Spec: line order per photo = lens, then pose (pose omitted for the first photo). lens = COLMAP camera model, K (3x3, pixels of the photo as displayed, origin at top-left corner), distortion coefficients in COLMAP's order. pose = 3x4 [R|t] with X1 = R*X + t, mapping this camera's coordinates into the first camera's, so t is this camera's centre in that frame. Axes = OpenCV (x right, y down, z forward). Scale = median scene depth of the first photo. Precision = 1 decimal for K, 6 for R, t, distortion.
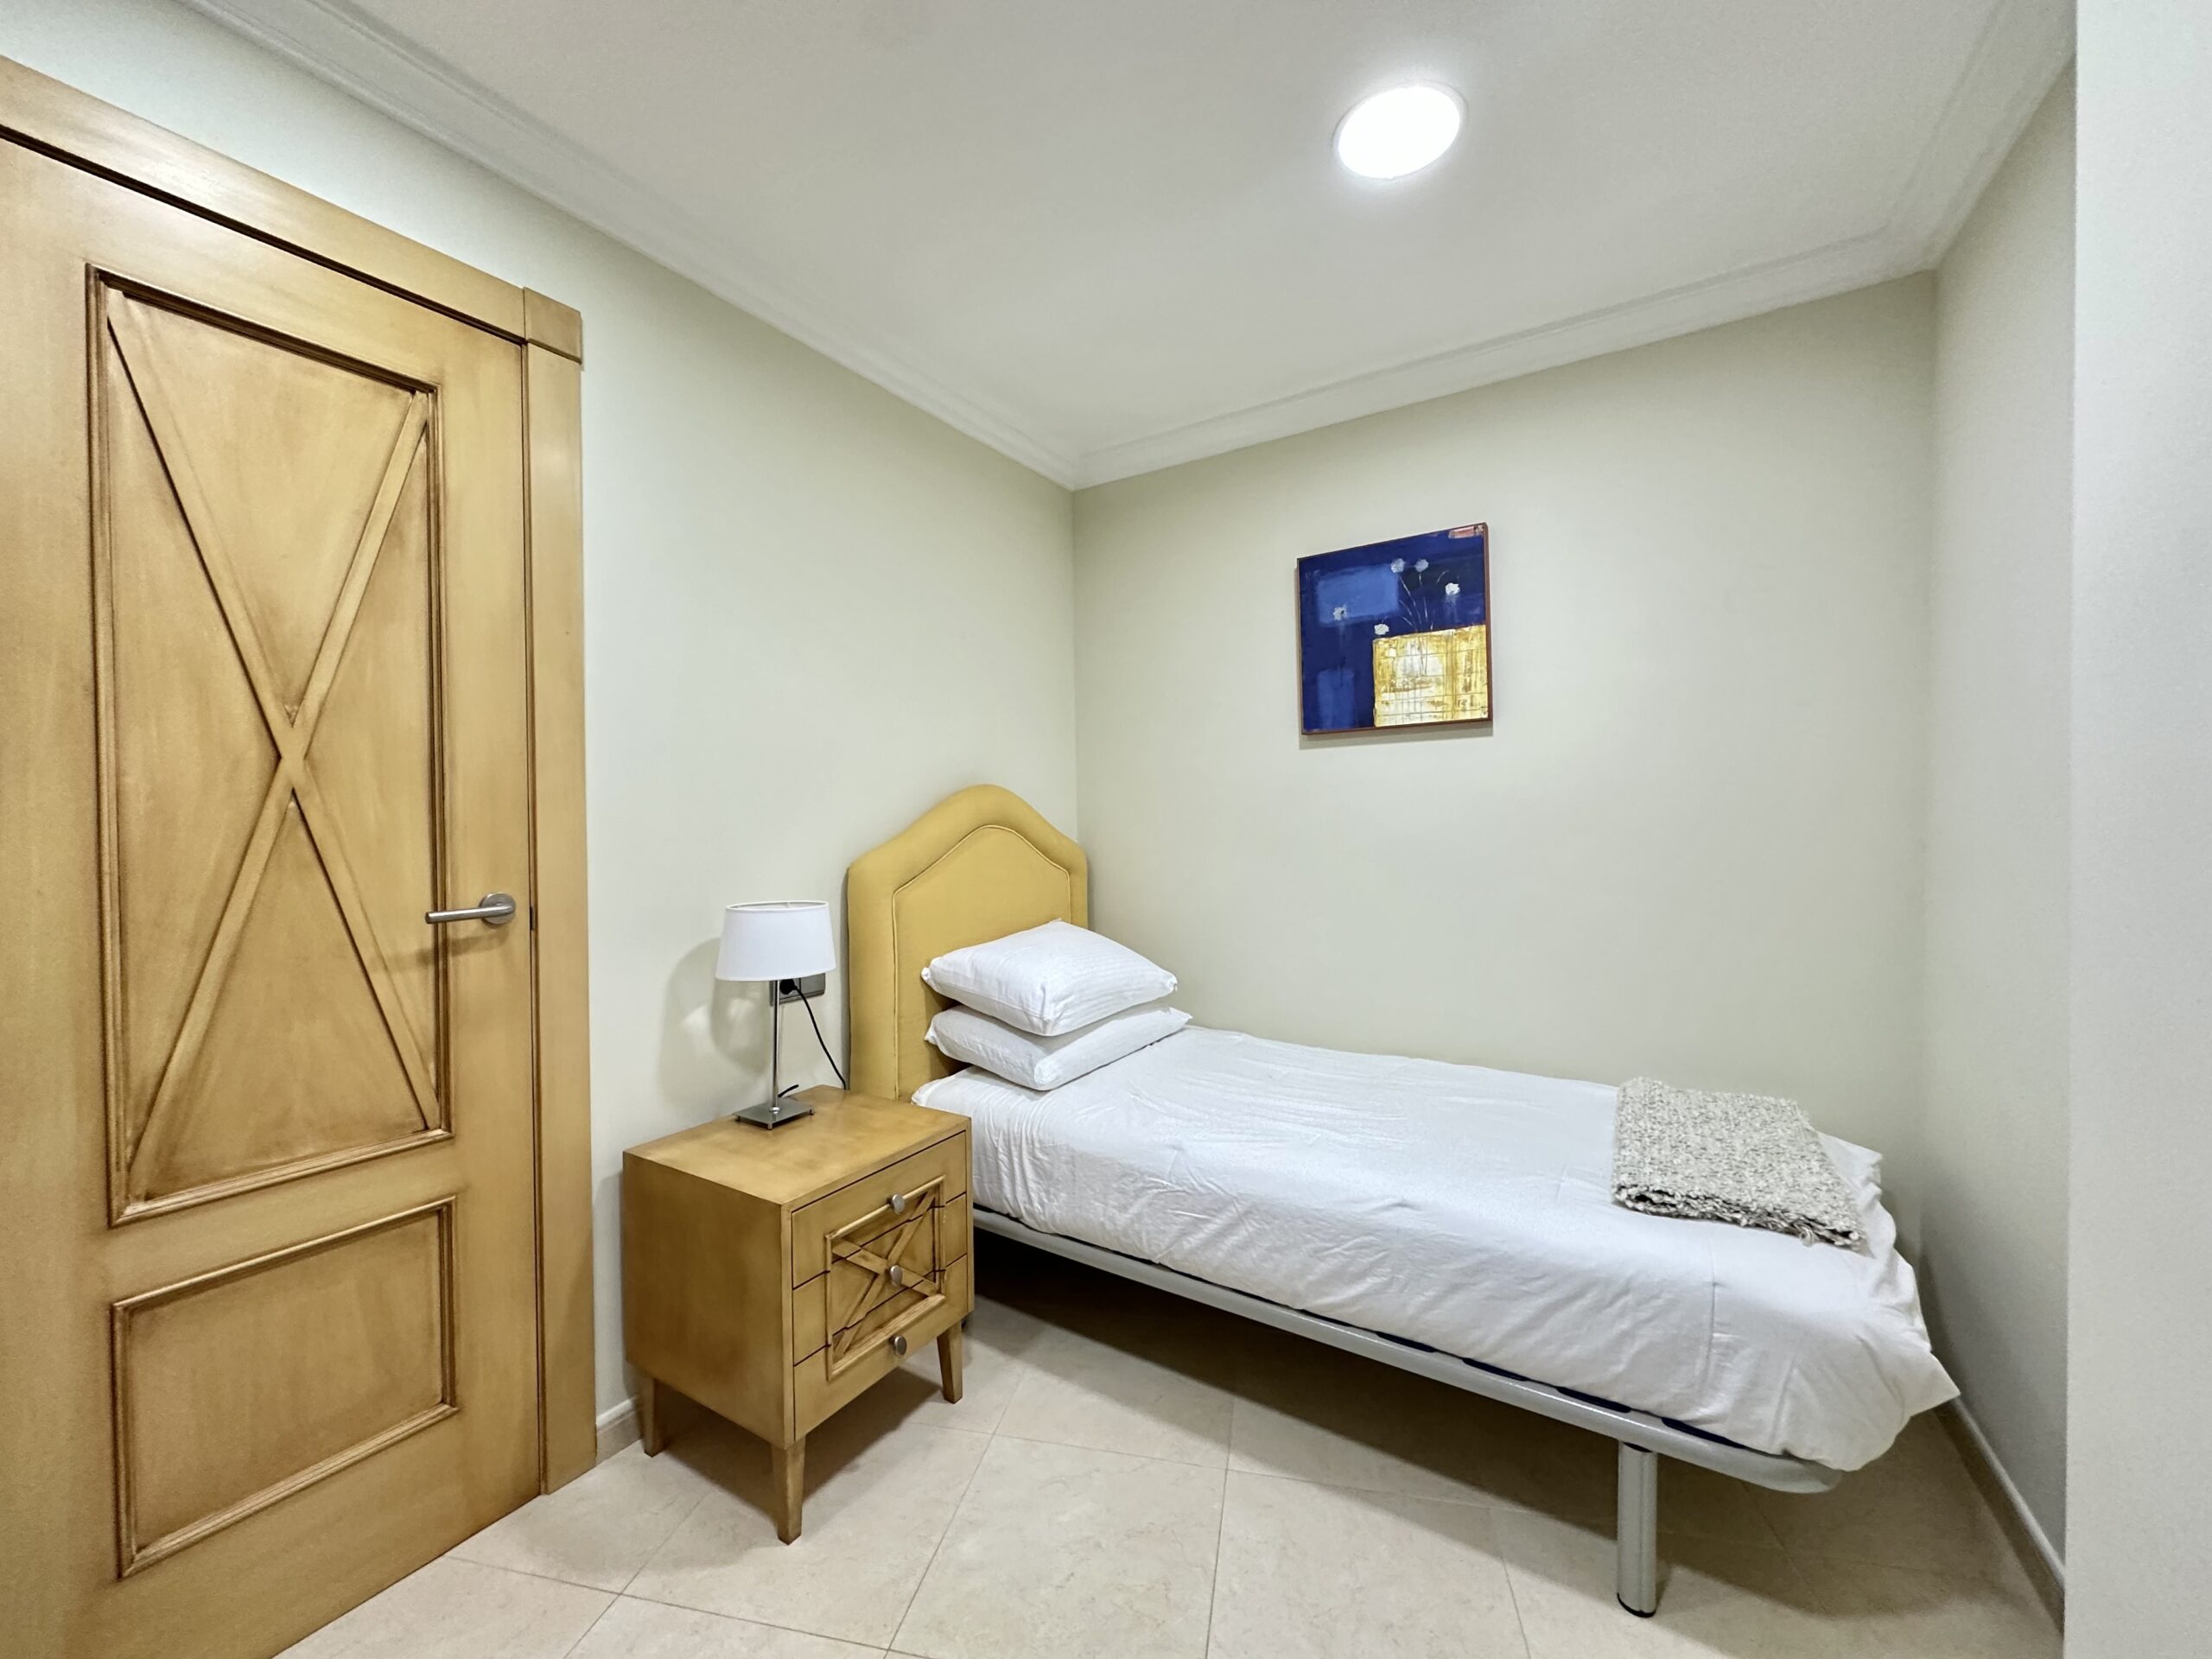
lens RADIAL K [[881.6, 0, 1106.8], [0, 881.6, 827.4], [0, 0, 1]] dist [-0.004425, 0.001084]
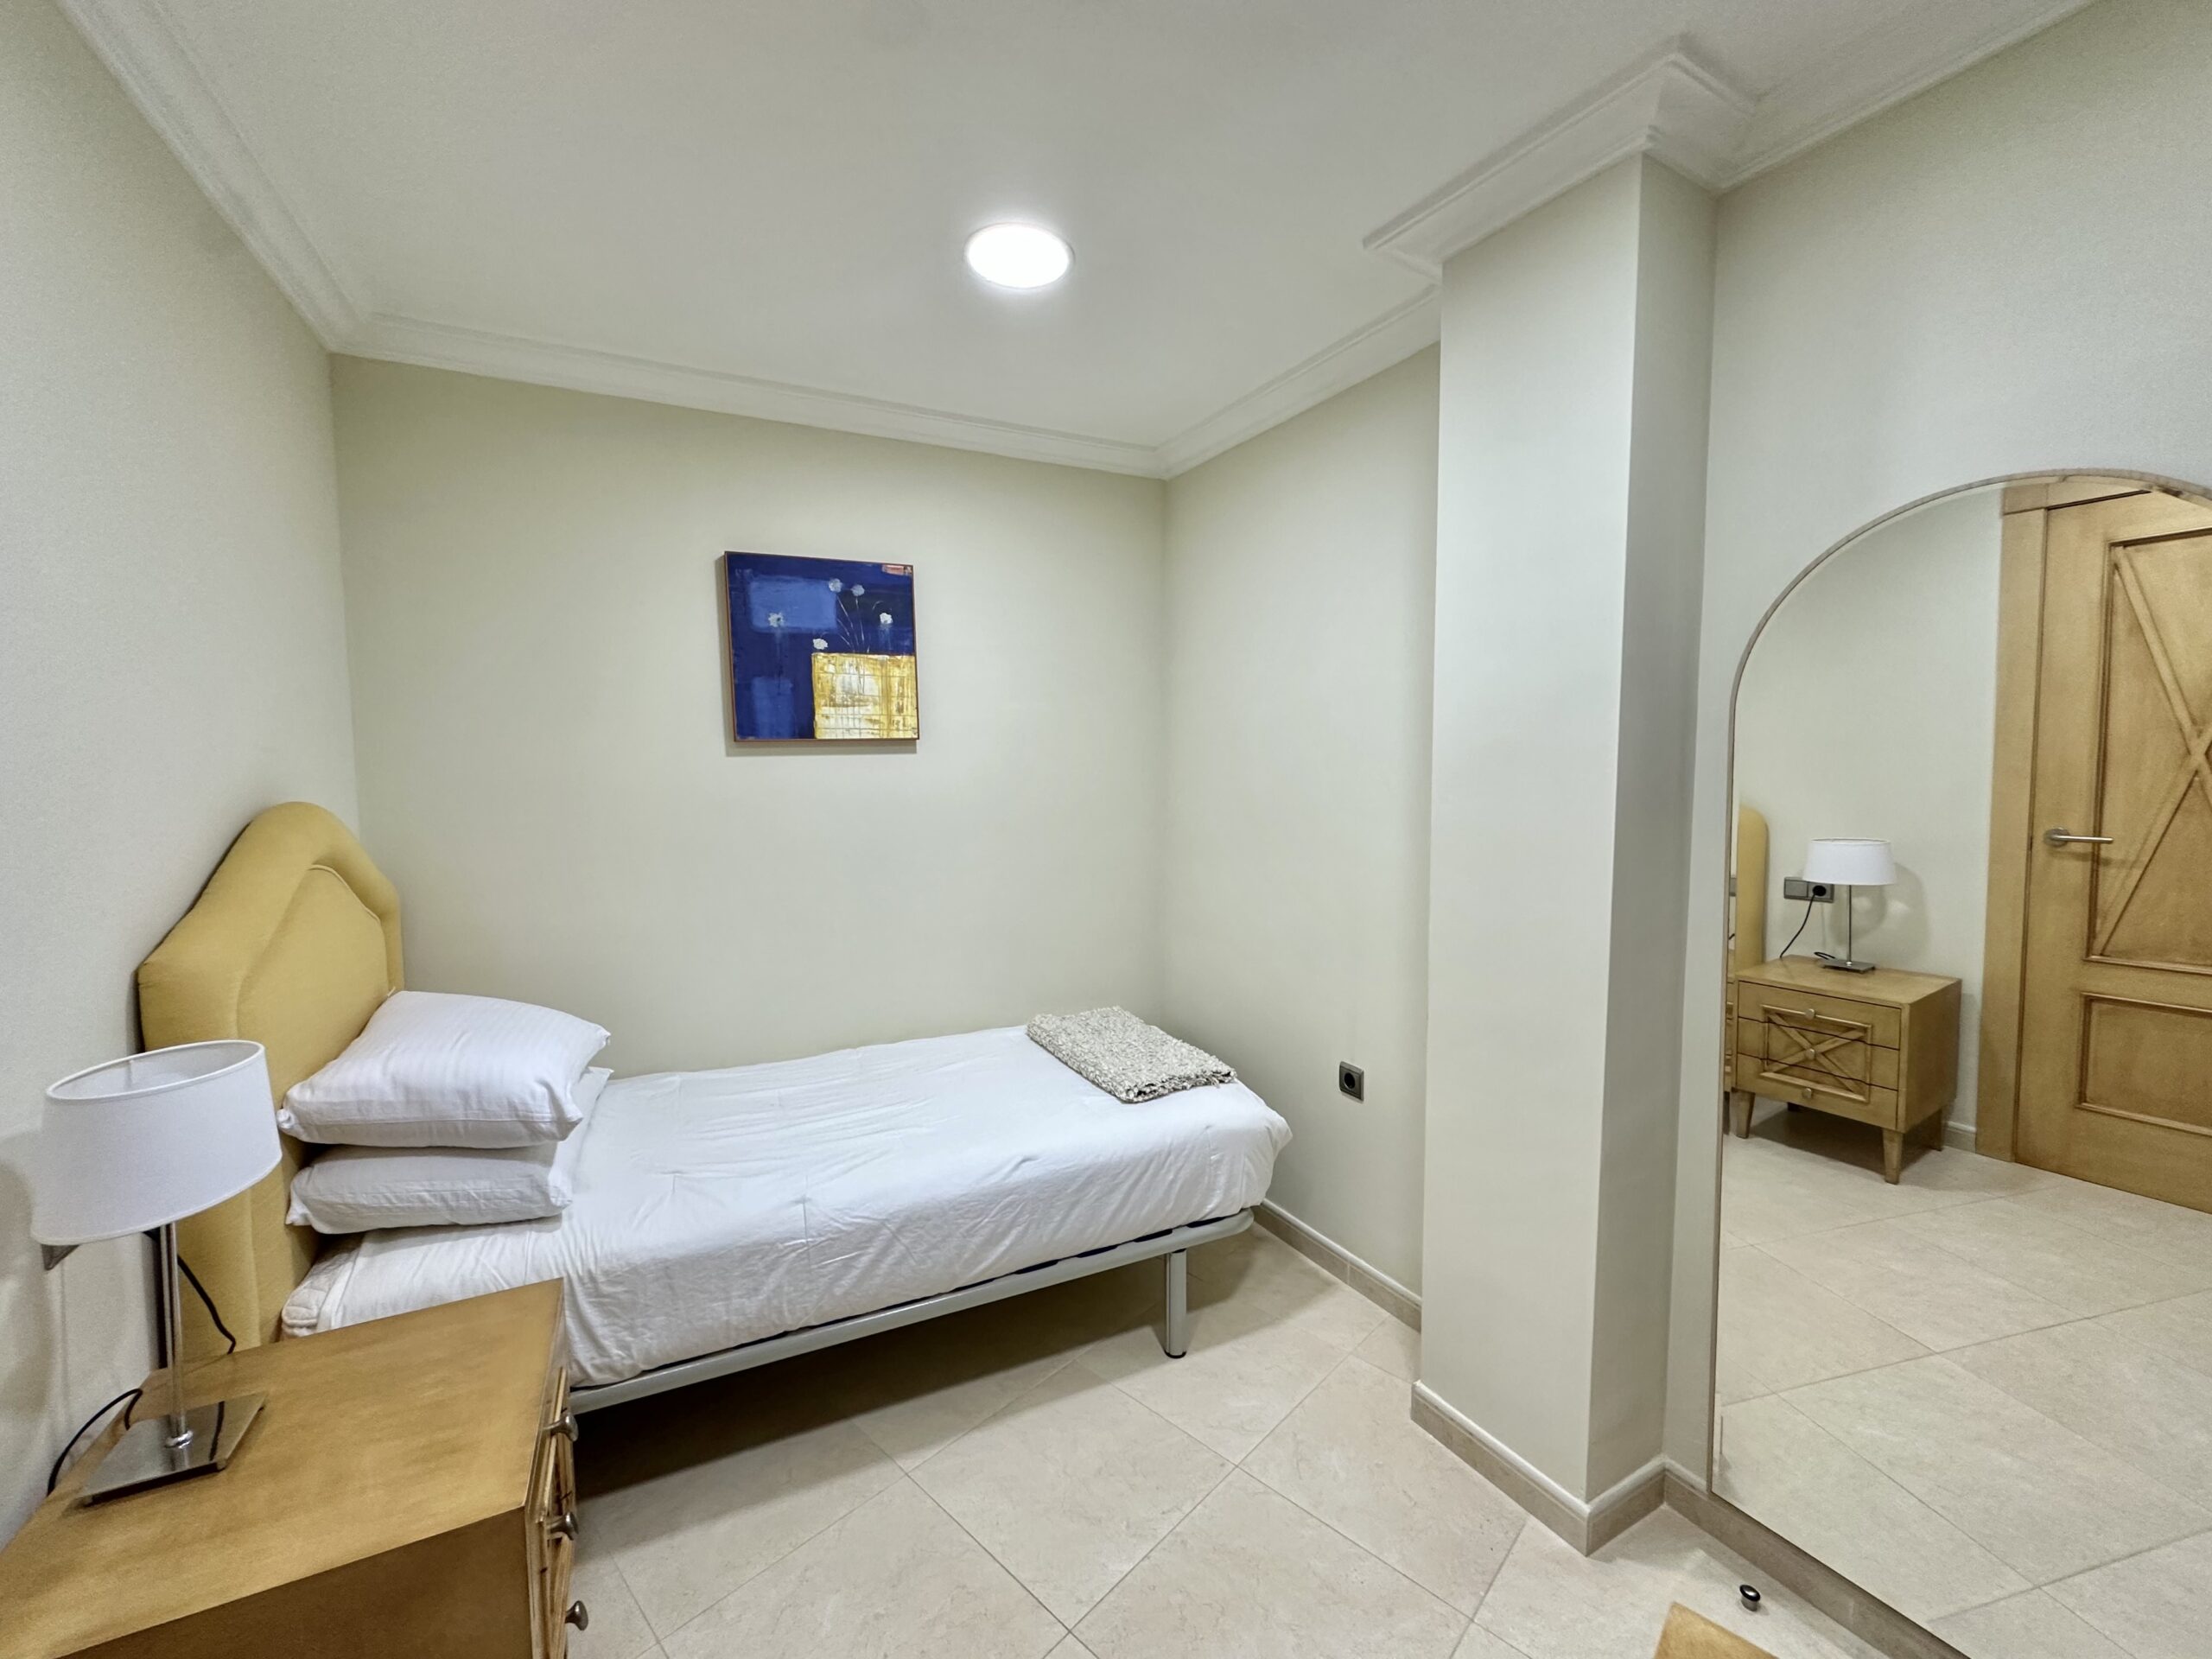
lens RADIAL K [[881.6, 0, 1106.5], [0, 881.6, 827.2], [0, 0, 1]] dist [-0.004425, 0.001084]
pose [[0.517731, -0.049448, 0.854113, -0.437198], [0.012837, 0.998665, 0.050036, -0.063948], [-0.855447, -0.014941, 0.517675, 0.195830]]
